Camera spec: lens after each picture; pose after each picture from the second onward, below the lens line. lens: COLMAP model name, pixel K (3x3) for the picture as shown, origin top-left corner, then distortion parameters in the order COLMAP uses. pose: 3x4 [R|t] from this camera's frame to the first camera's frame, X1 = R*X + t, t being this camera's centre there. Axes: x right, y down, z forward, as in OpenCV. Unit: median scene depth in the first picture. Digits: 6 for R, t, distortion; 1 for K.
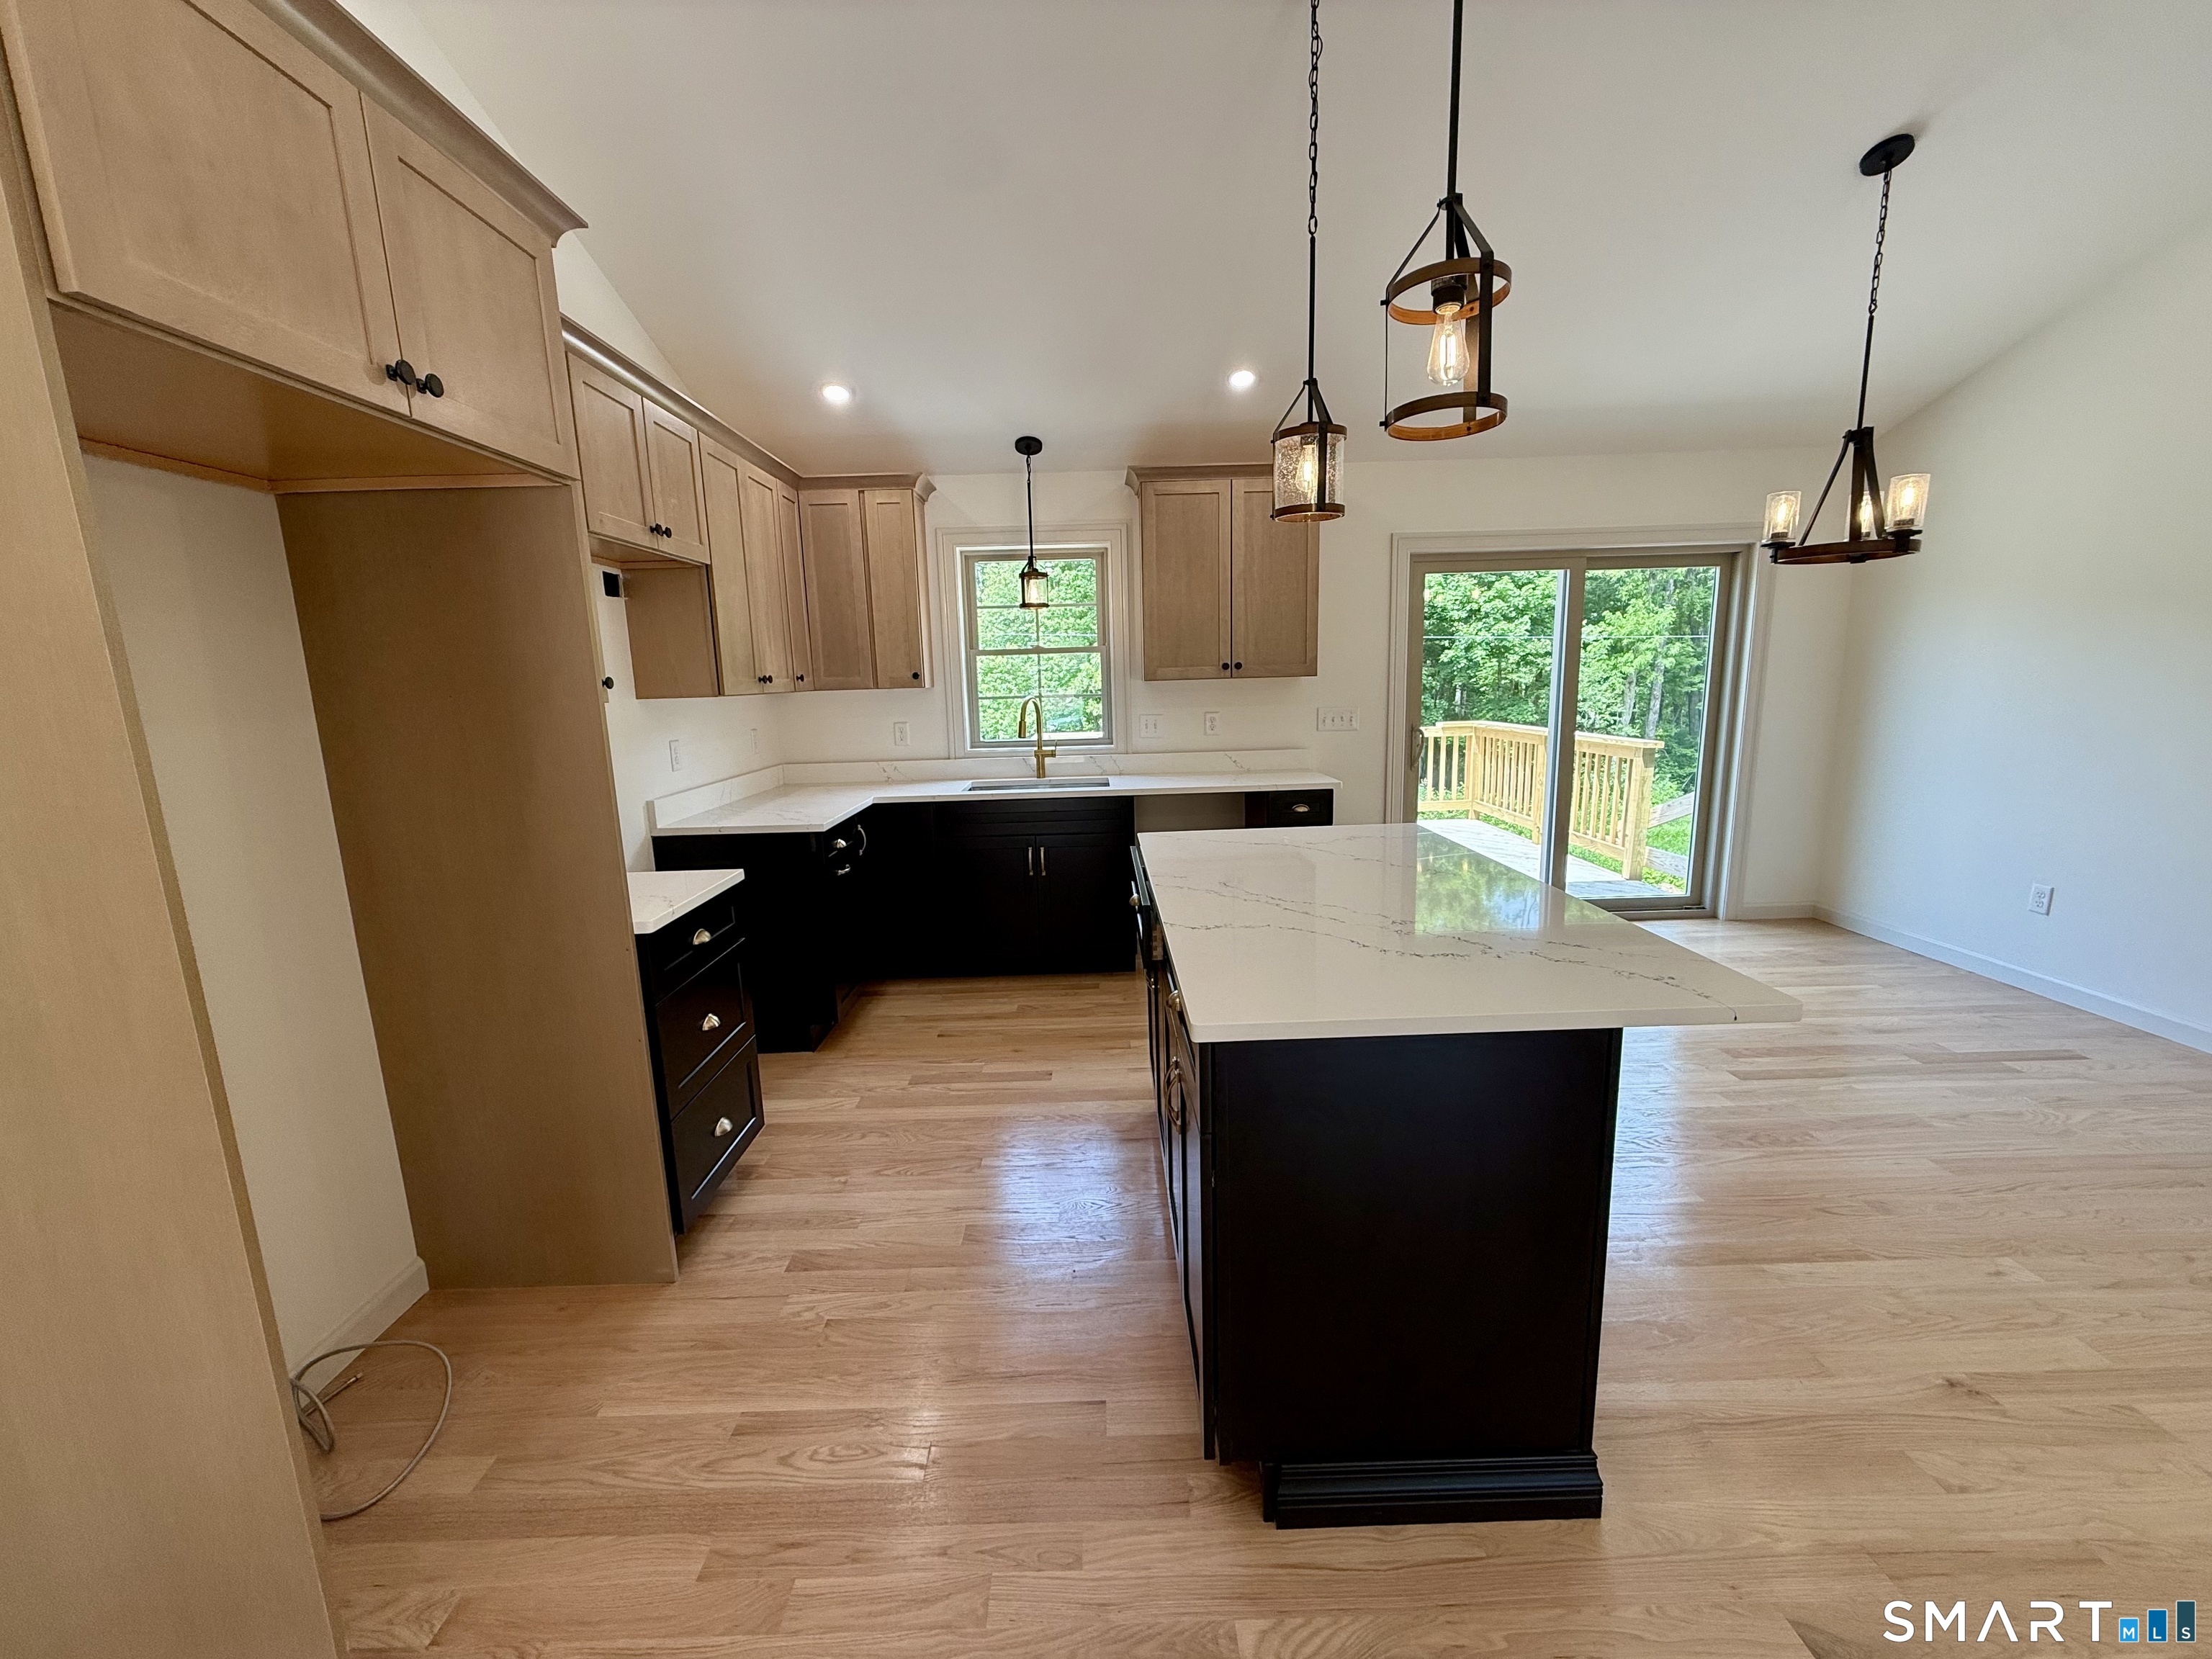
lens RADIAL K [[883.8, 0, 1108.5], [0, 883.8, 828.6], [0, 0, 1]] dist [0.004083, -0.000454]
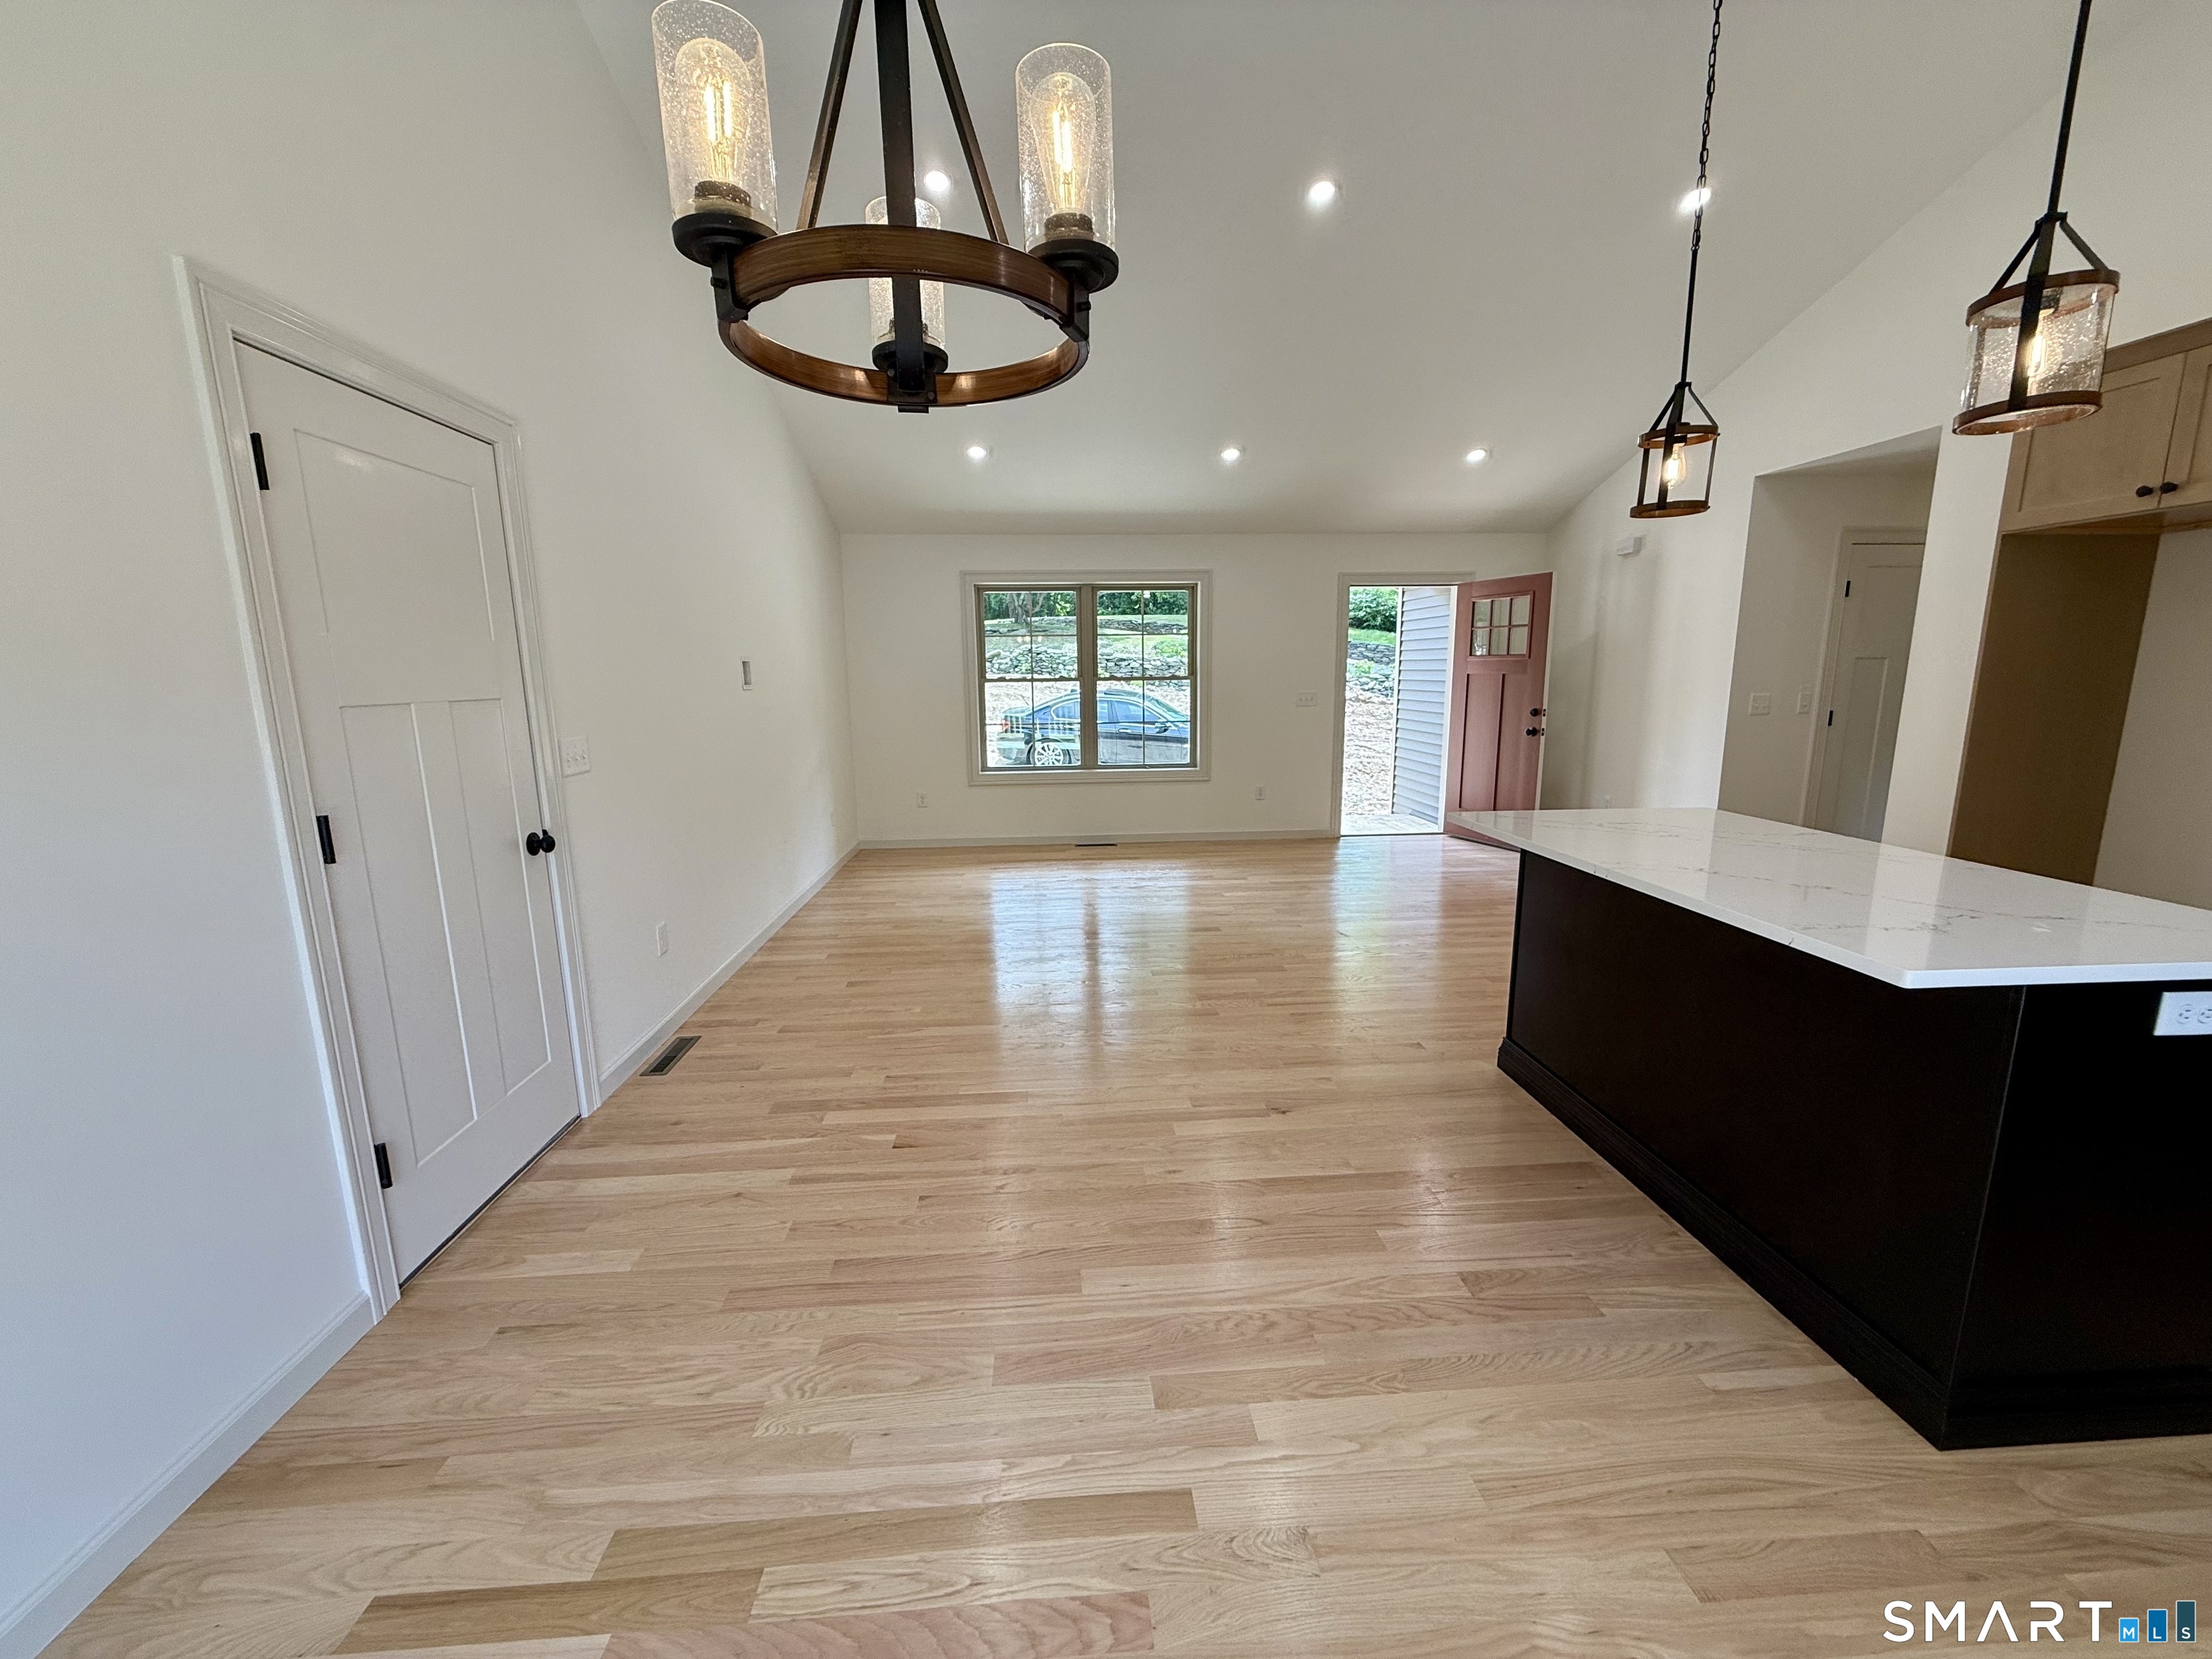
lens RADIAL K [[883.8, 0, 1106.6], [0, 883.8, 826.9], [0, 0, 1]] dist [0.004083, -0.000454]
pose [[-0.997988, 0.049174, -0.040028, 0.560633], [0.032002, 0.935627, 0.351535, -0.188796], [0.054737, 0.349547, -0.935318, 0.987488]]
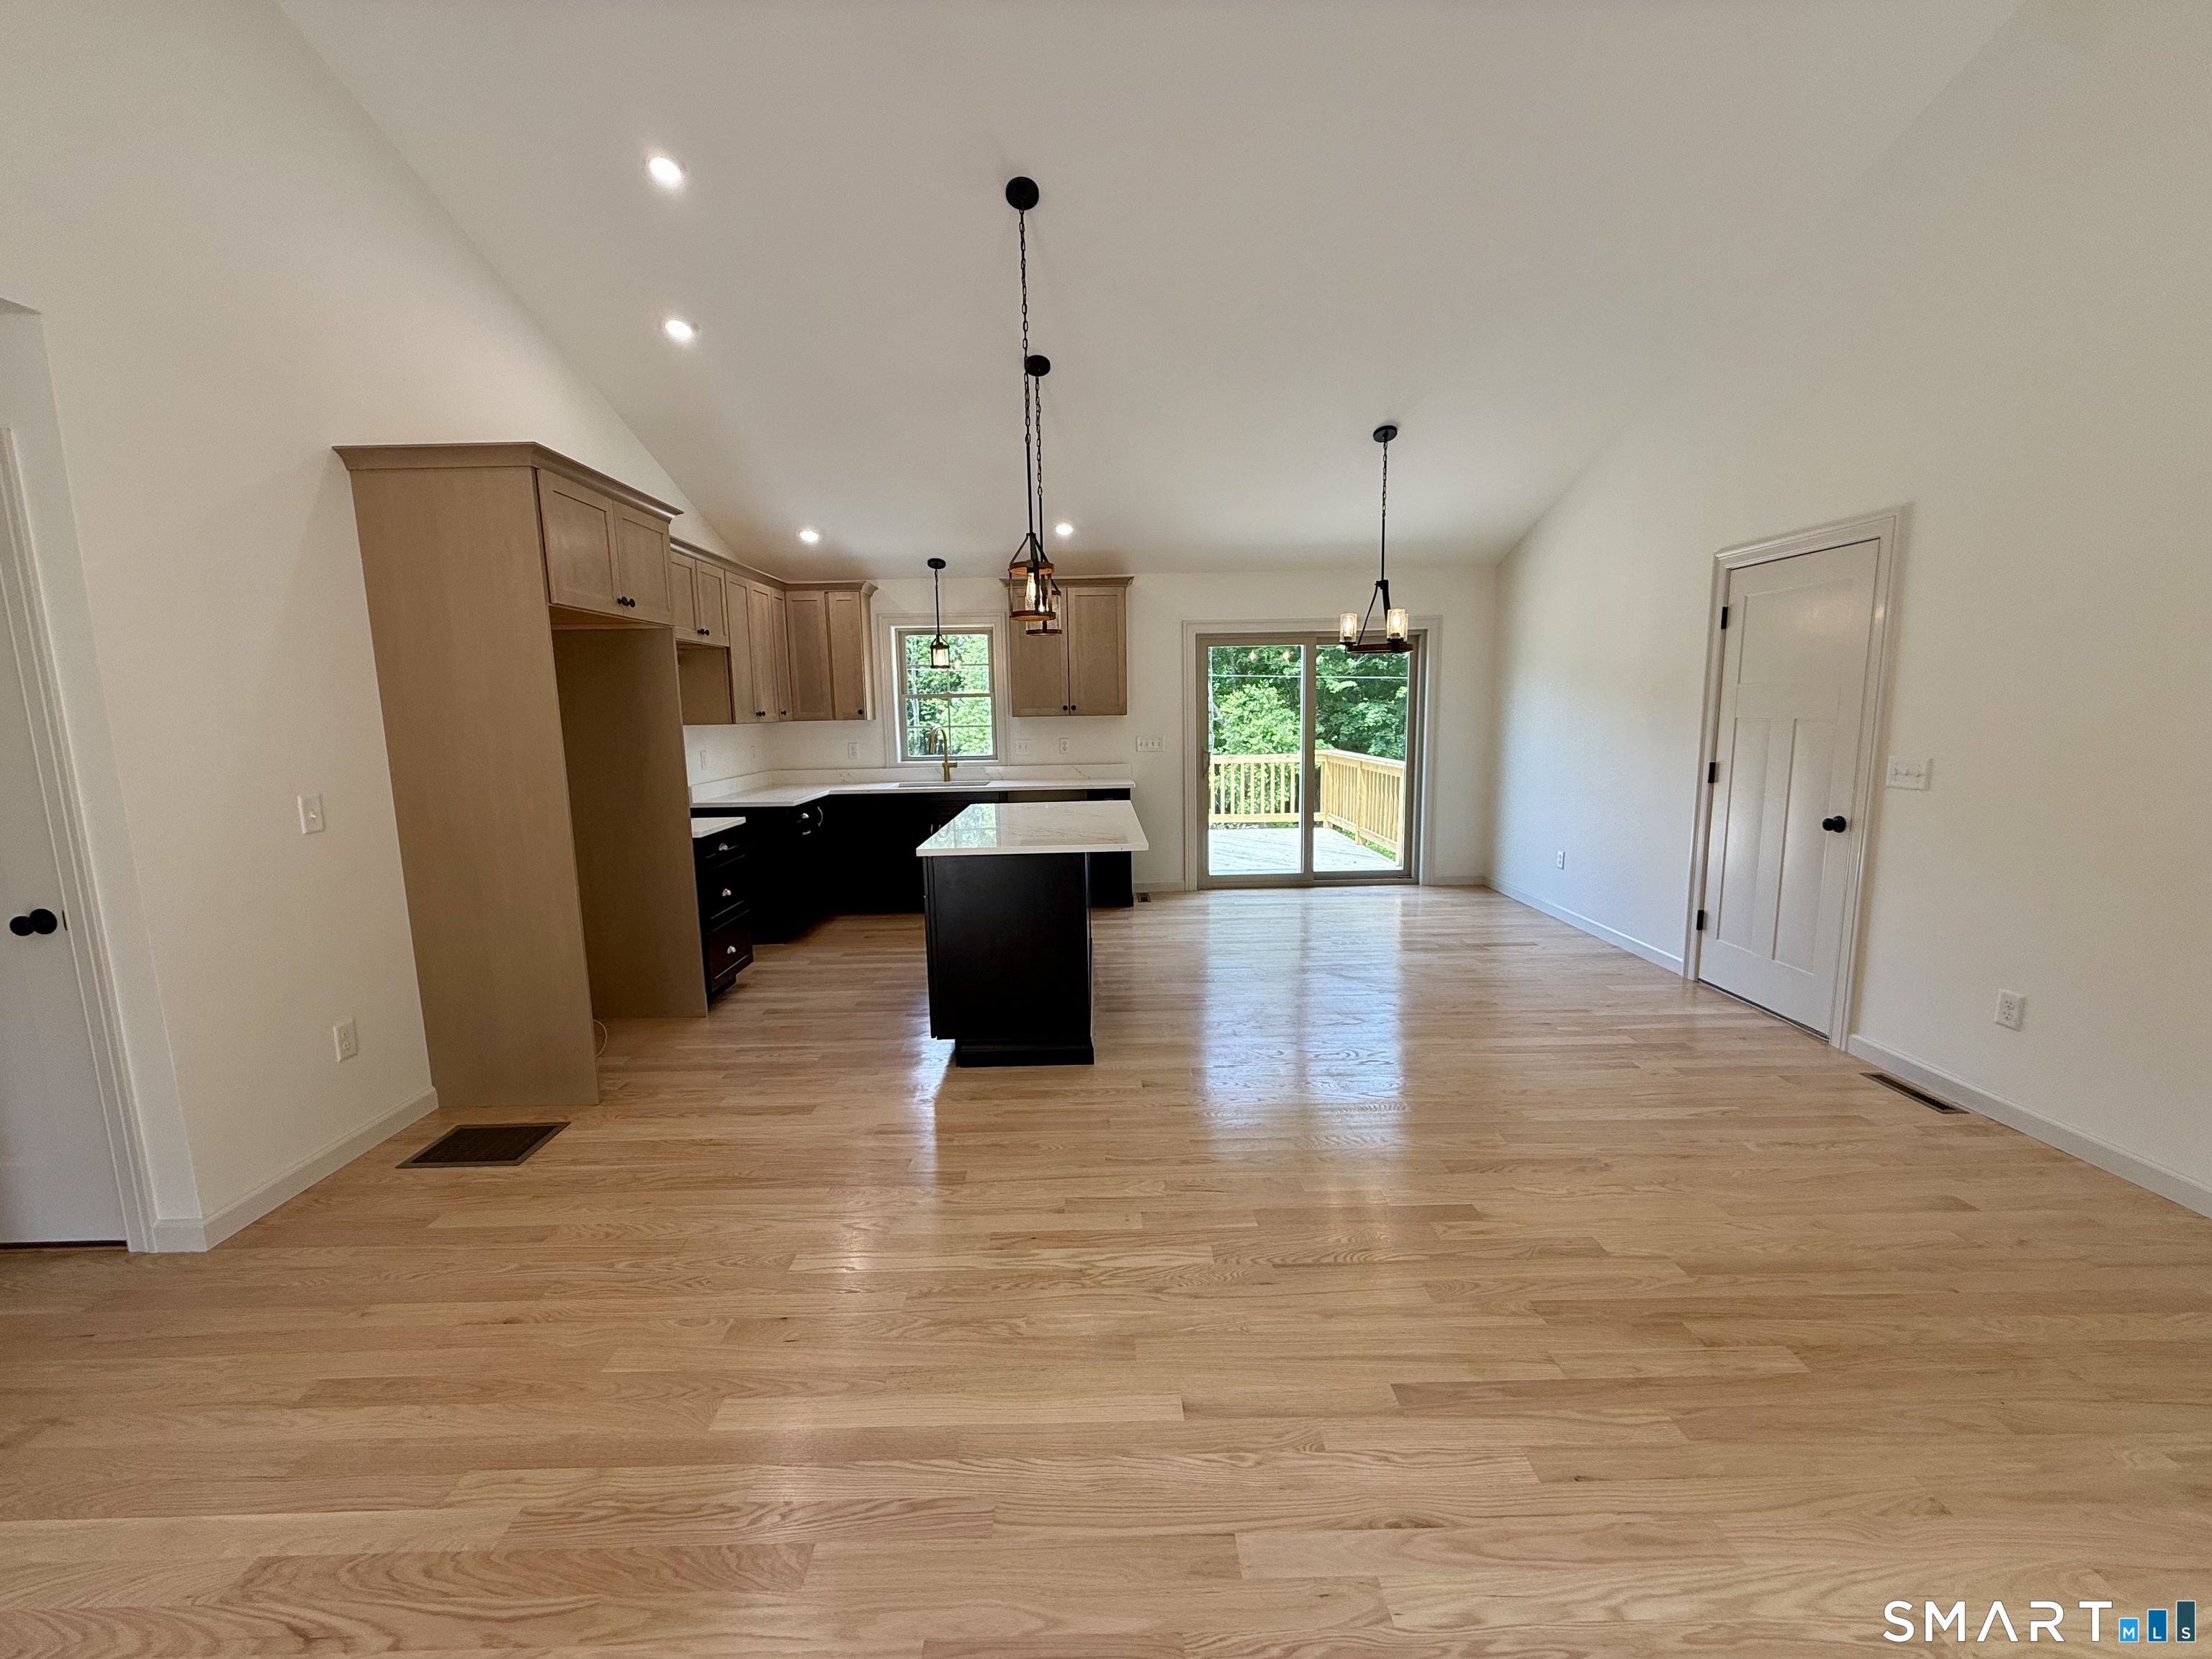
lens RADIAL K [[883.8, 0, 1105.3], [0, 883.8, 831.4], [0, 0, 1]] dist [0.004083, -0.000454]
pose [[0.999953, 0.009580, -0.001272, 0.212570], [-0.009616, 0.999425, -0.032503, 0.079682], [0.000960, 0.032514, 0.999471, -0.526225]]
